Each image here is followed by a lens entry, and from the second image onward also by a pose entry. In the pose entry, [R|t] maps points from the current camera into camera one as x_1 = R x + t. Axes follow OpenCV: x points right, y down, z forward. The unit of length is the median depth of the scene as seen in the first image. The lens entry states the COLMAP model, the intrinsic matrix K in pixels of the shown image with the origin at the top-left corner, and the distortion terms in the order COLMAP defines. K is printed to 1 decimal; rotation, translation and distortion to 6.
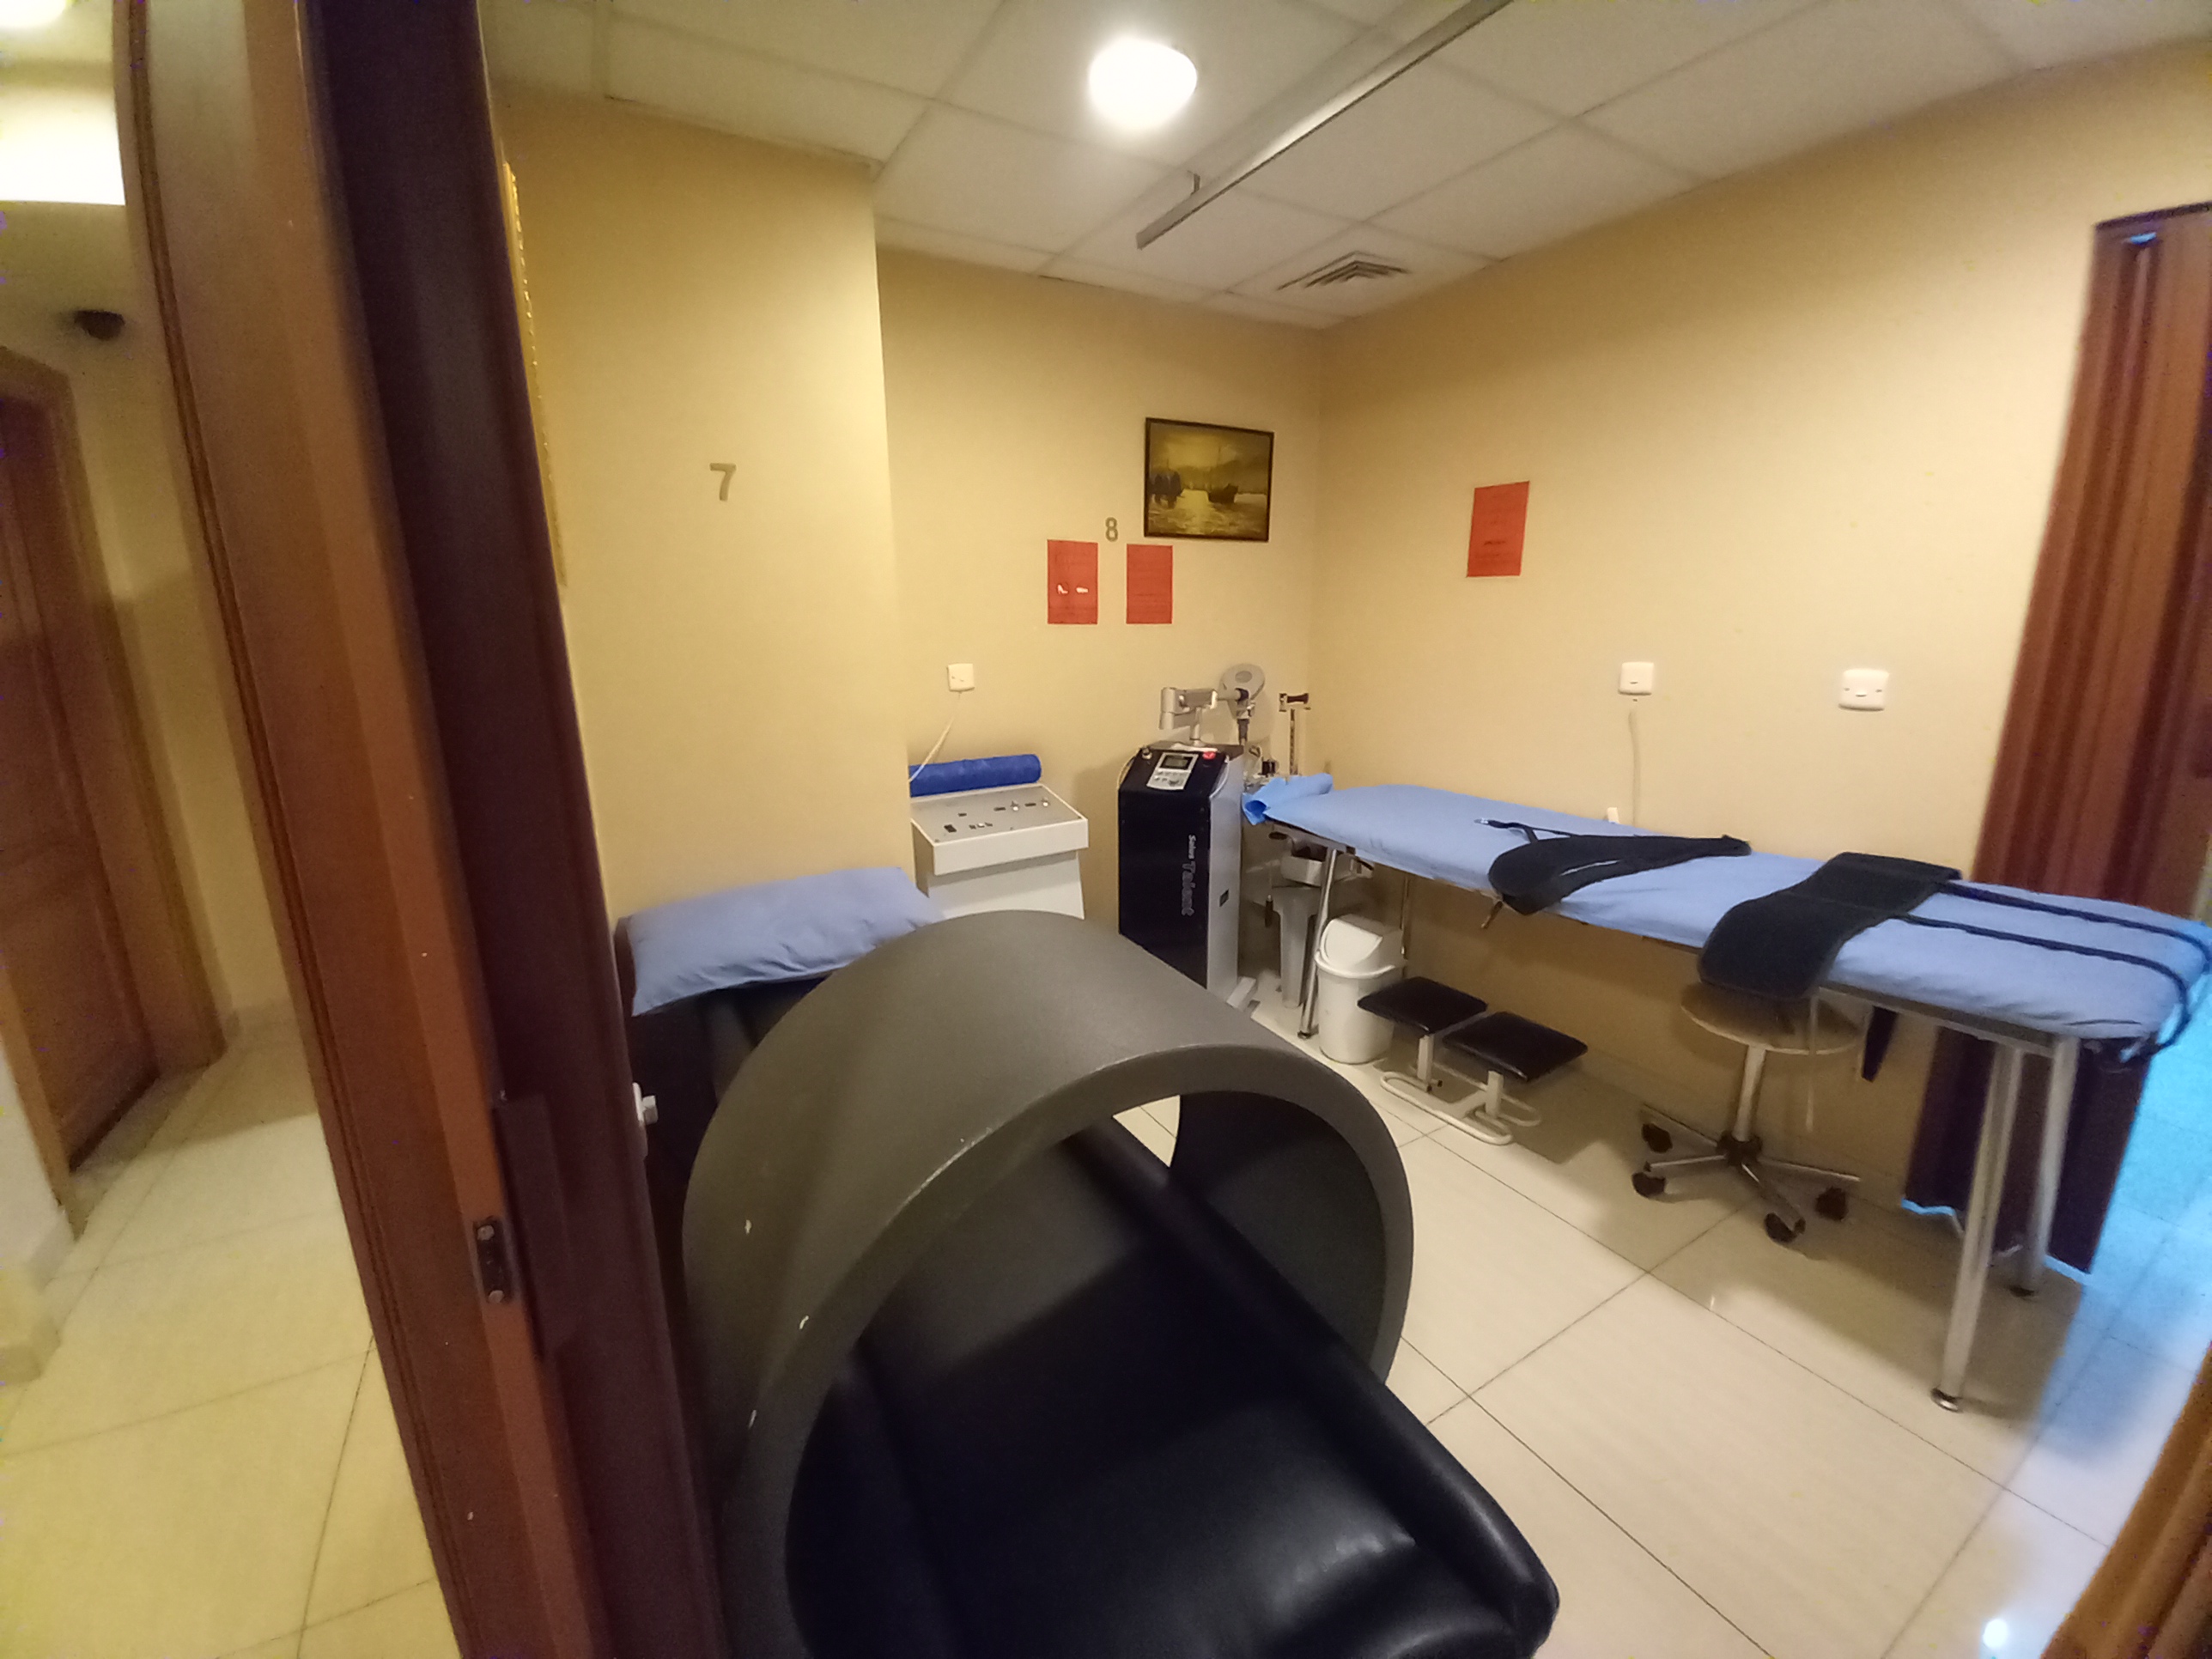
lens RADIAL K [[894.2, 0, 1107.3], [0, 894.2, 816.9], [0, 0, 1]] dist [-0.000982, -0.000581]
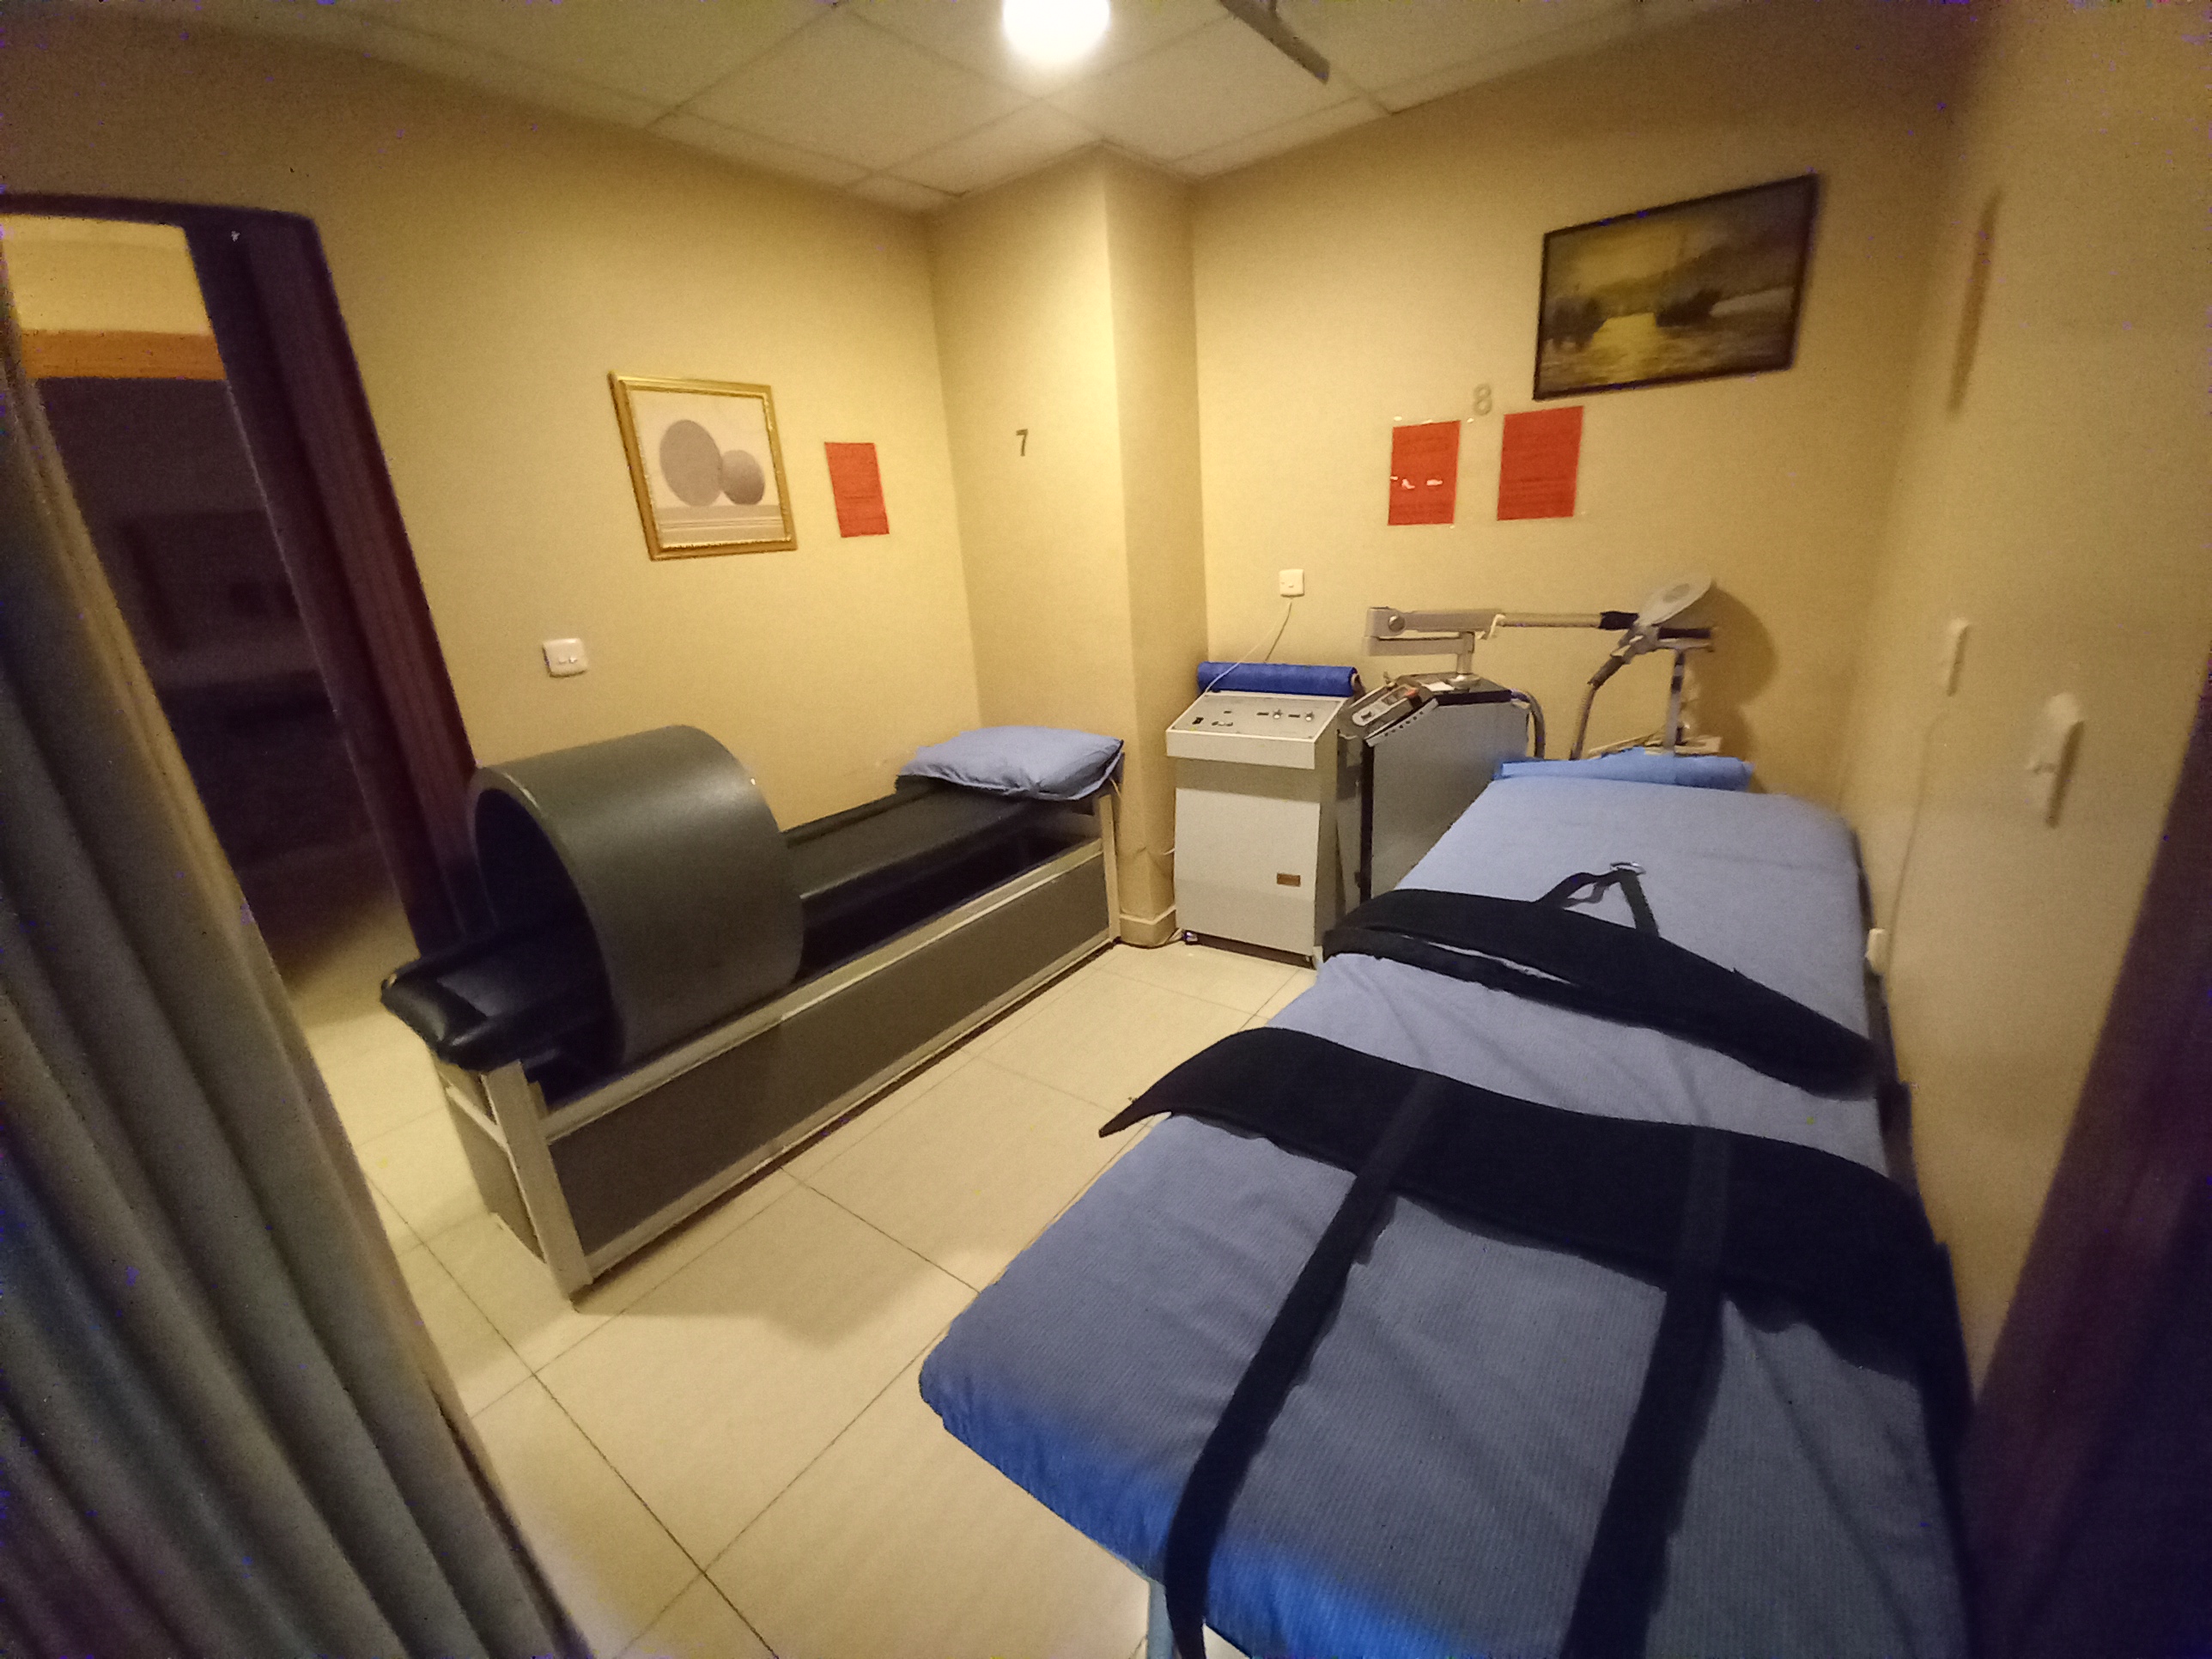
lens RADIAL K [[894.2, 0, 1106.6], [0, 894.2, 832.7], [0, 0, 1]] dist [-0.000982, -0.000581]
pose [[0.382136, 0.289992, -0.877426, 0.680264], [-0.135434, 0.956809, 0.257244, -0.106562], [0.914128, 0.020531, 0.404906, 0.362558]]
